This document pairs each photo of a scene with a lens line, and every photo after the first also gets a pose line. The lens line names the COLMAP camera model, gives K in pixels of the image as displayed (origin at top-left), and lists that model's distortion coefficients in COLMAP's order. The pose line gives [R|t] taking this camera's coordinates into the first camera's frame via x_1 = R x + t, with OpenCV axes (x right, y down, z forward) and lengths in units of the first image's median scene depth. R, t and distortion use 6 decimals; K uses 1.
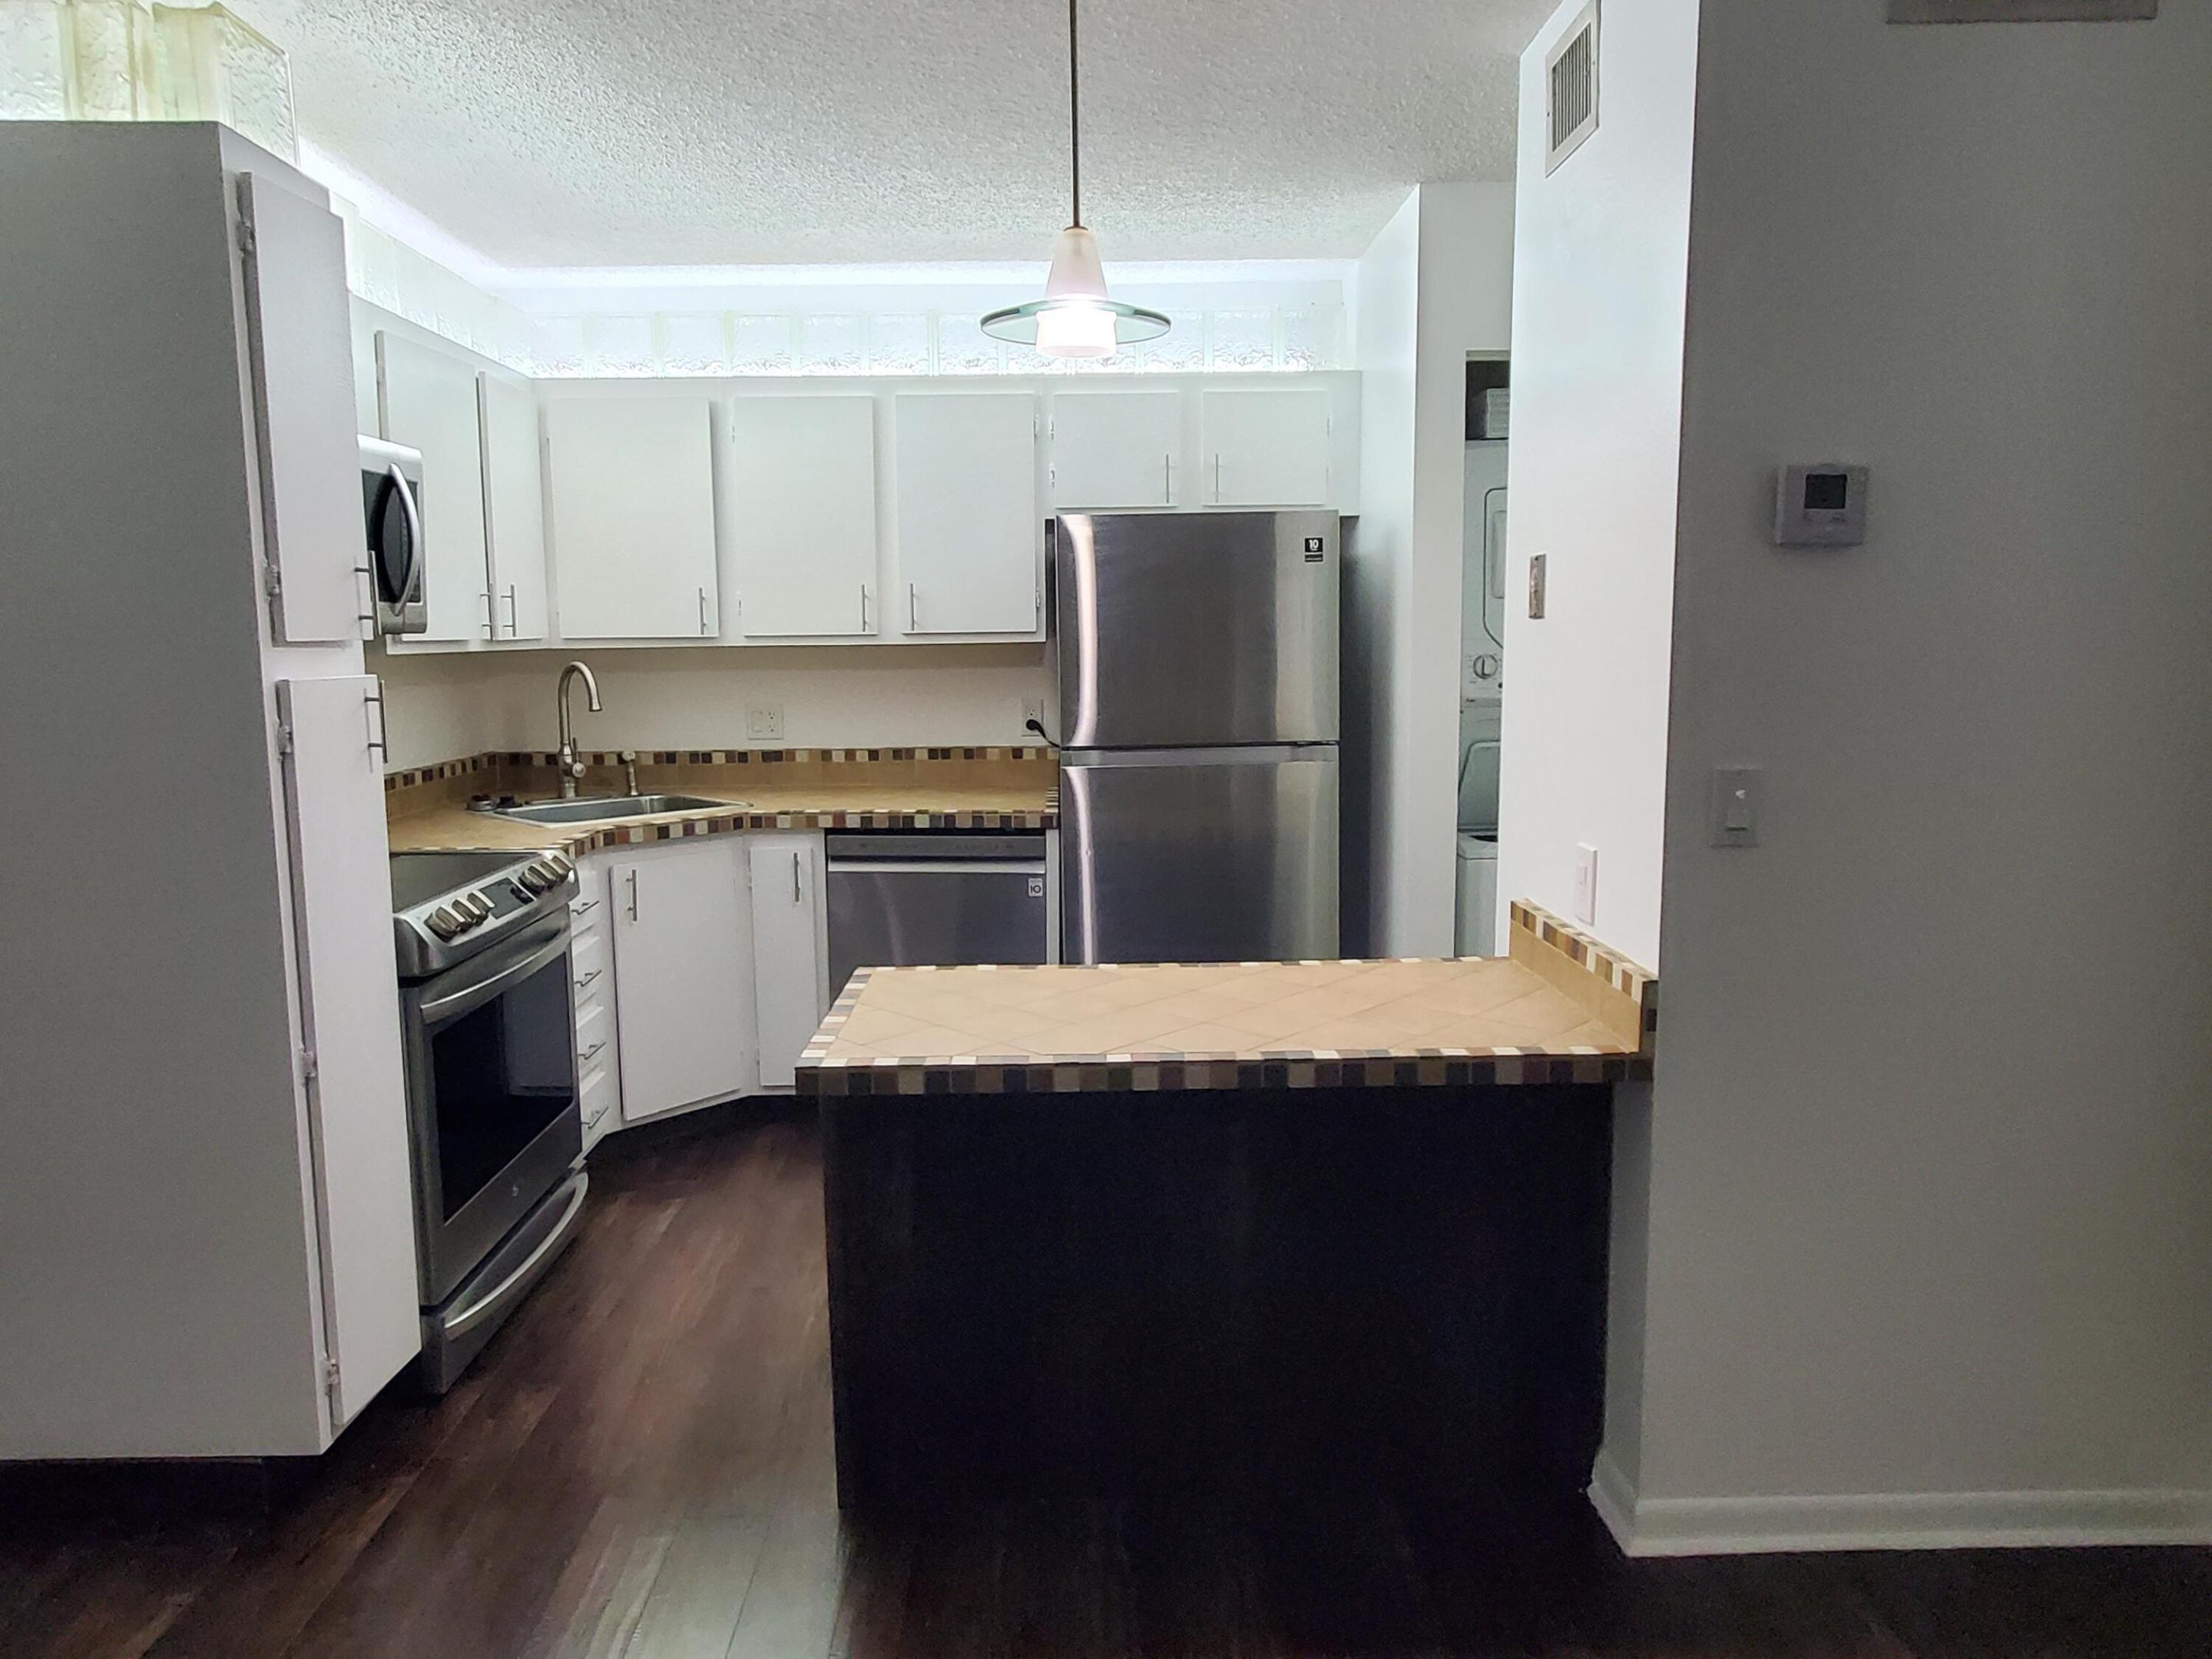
lens RADIAL K [[1419.1, 0, 1068.7], [0, 1419.1, 815.5], [0, 0, 1]] dist [0.001073, 0.025175]
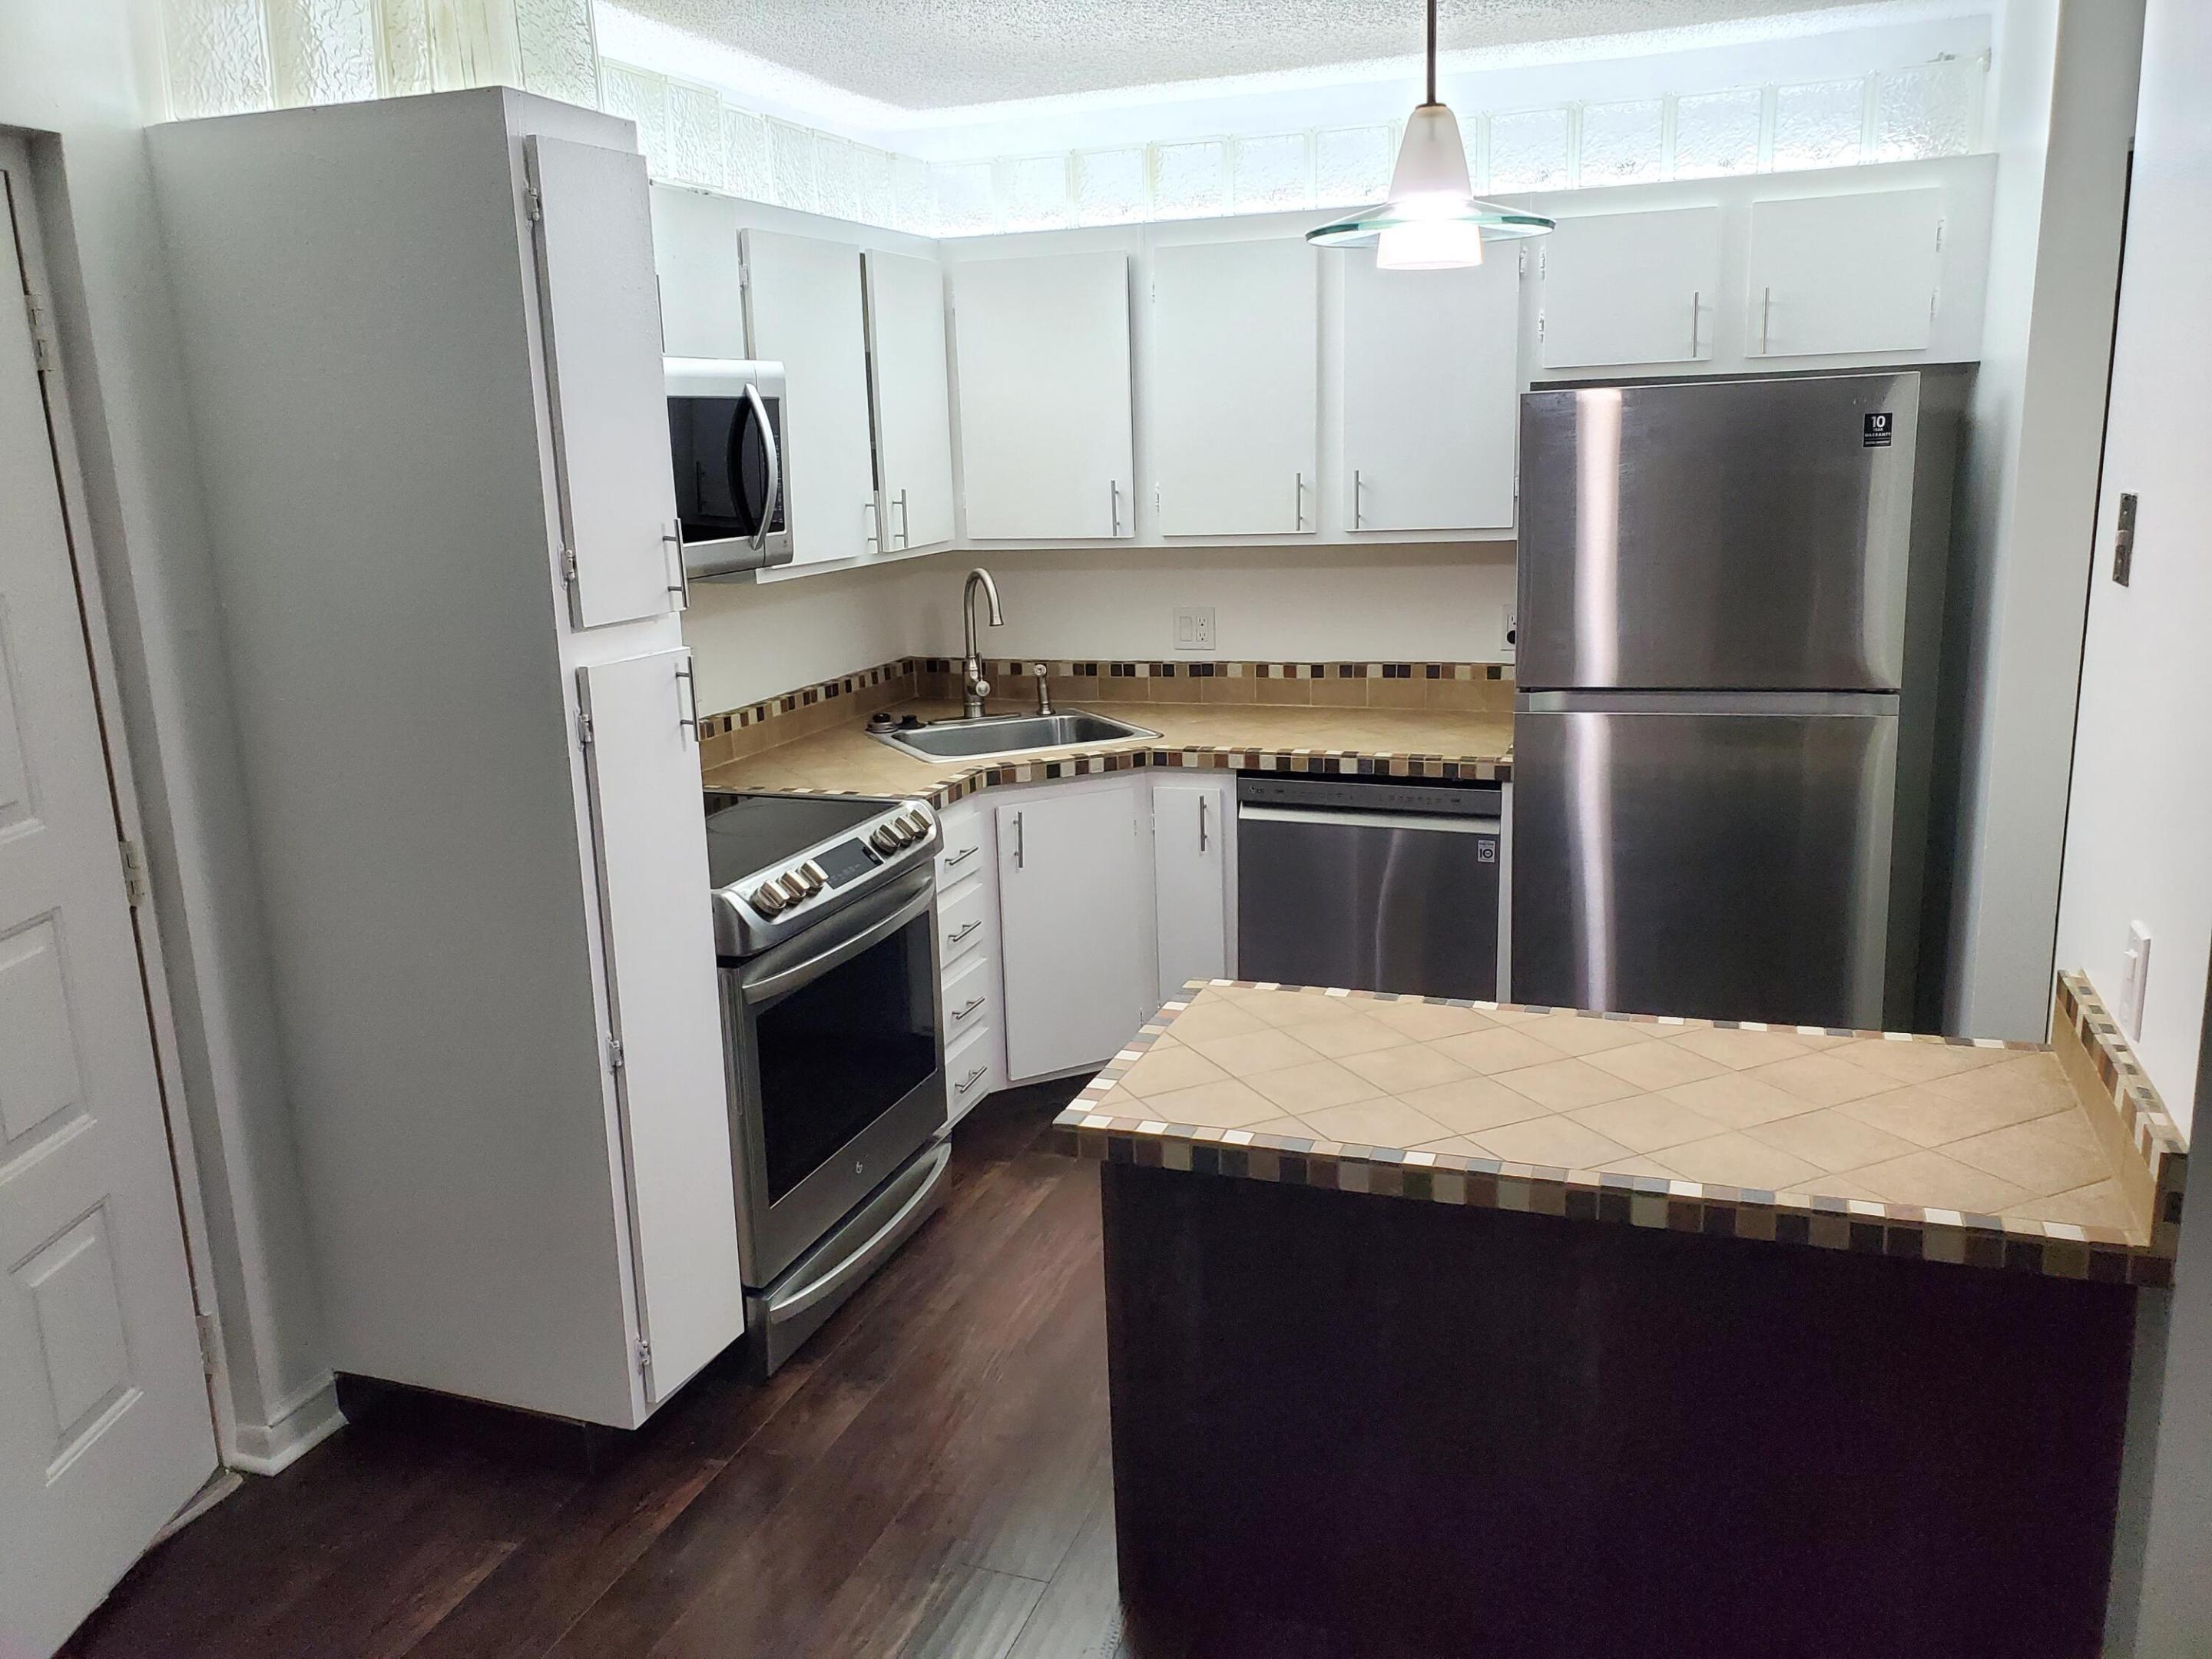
lens RADIAL K [[1677.5, 0, 1097.9], [0, 1677.5, 825.0], [0, 0, 1]] dist [0.058411, -0.053099]
pose [[0.938626, 0.056446, -0.340285, 0.117820], [-0.020161, 0.993811, 0.109240, -0.081204], [0.344346, -0.095675, 0.933955, 0.024632]]
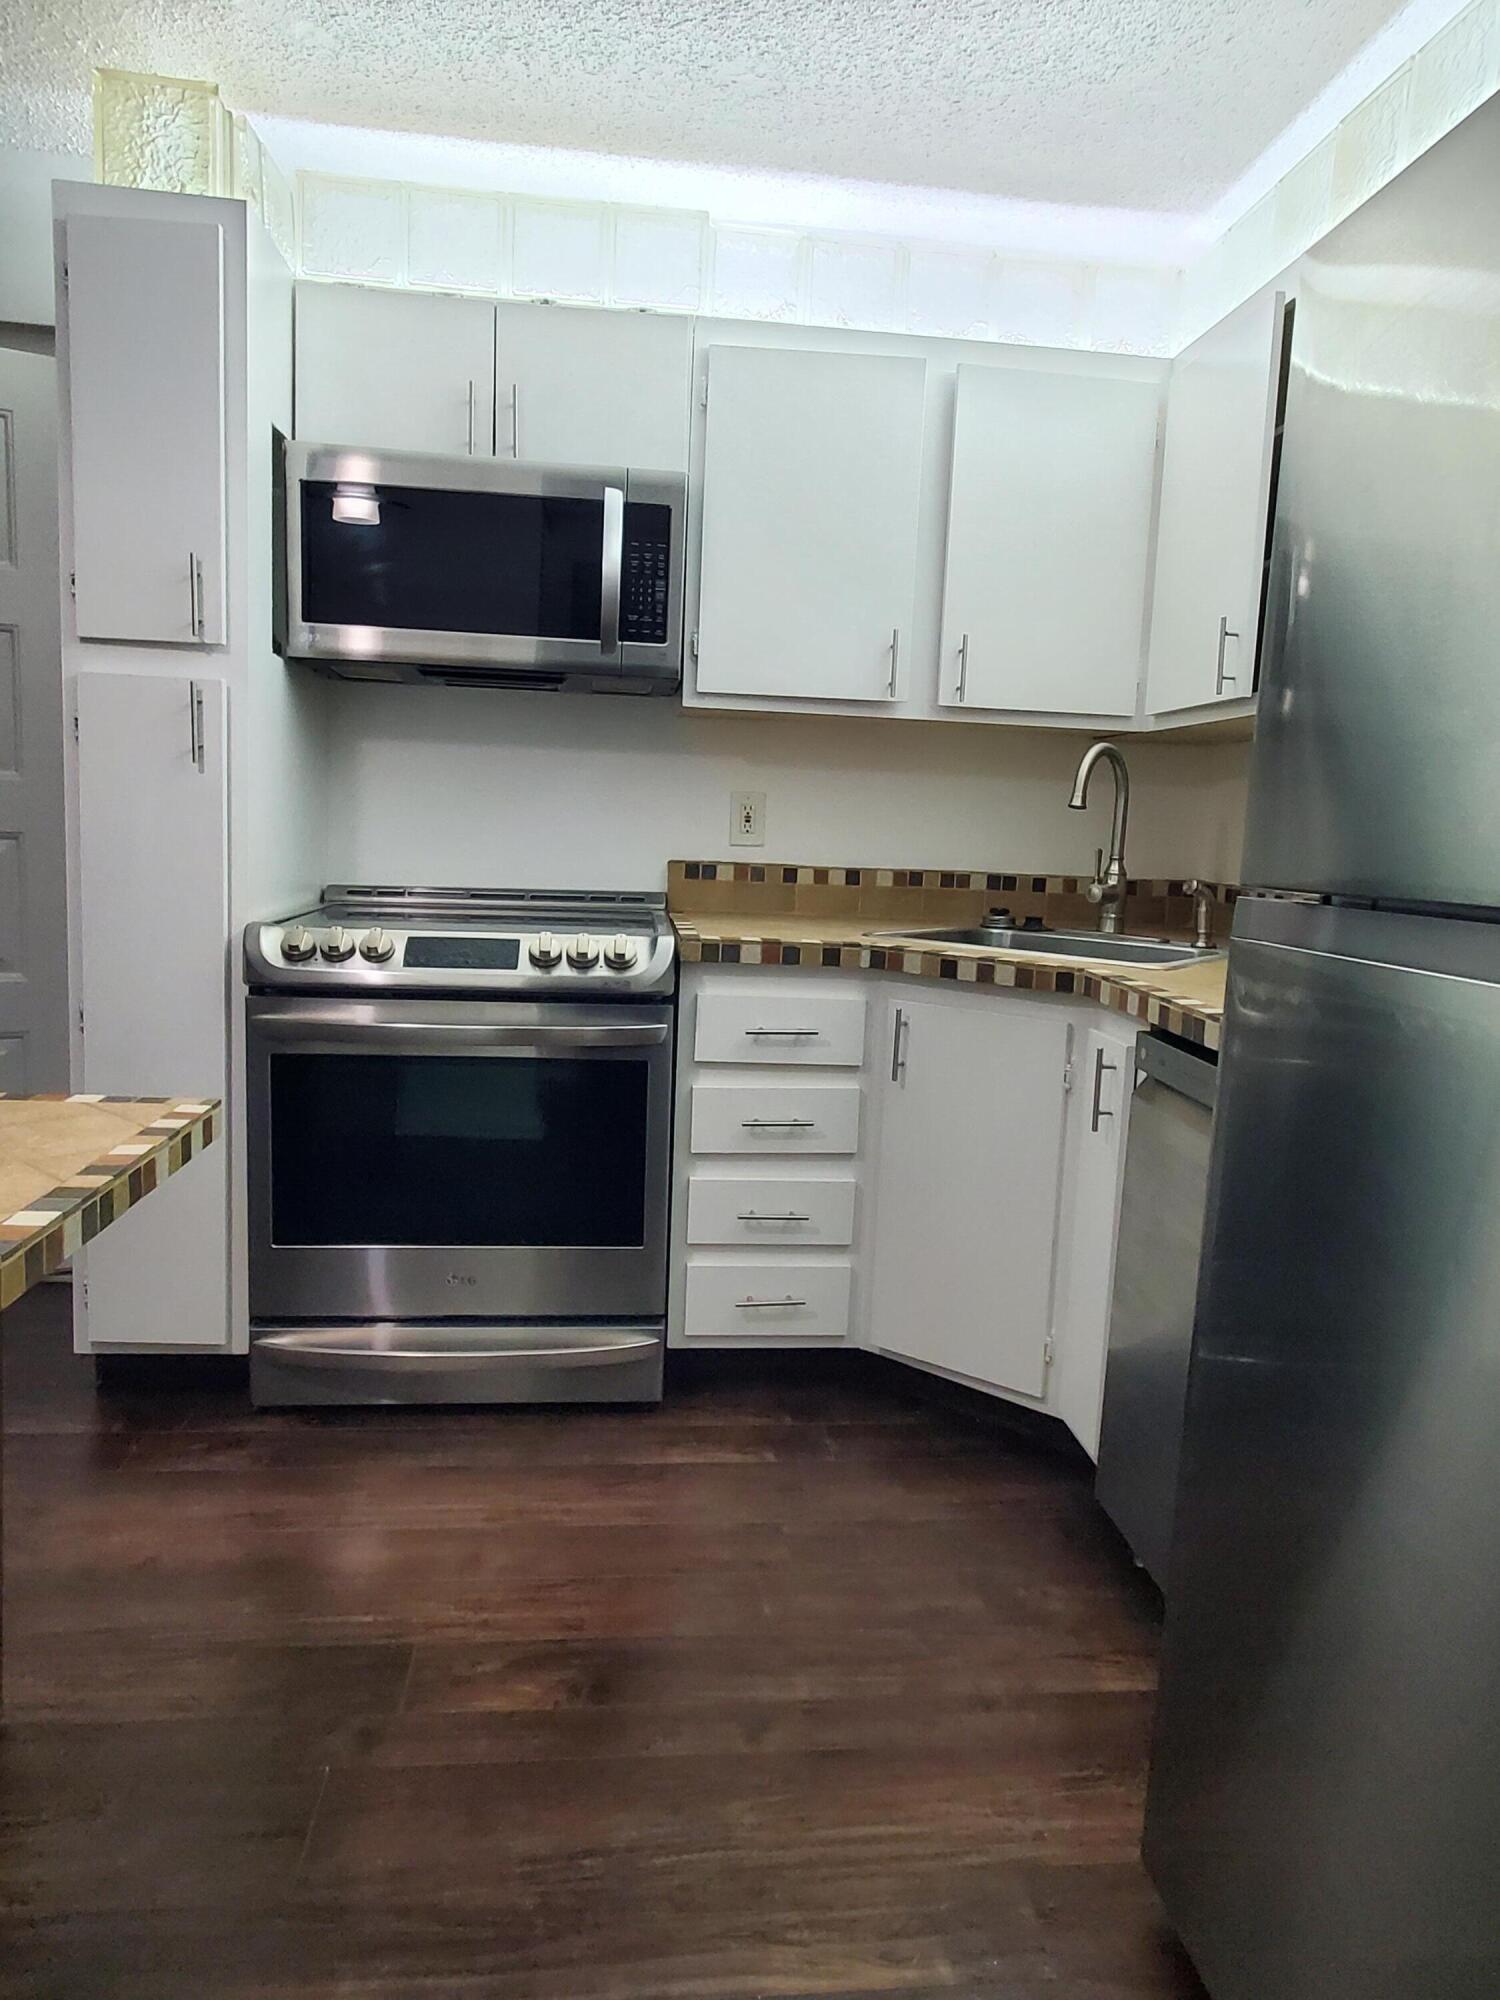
lens RADIAL K [[1283.1, 0, 754.3], [0, 1283.1, 972.9], [0, 0, 1]] dist [0.001073, 0.025175]
pose [[0.100596, 0.134574, -0.985784, 0.370834], [-0.167150, 0.979013, 0.116593, -0.050673], [0.980786, 0.153045, 0.120979, 0.961376]]
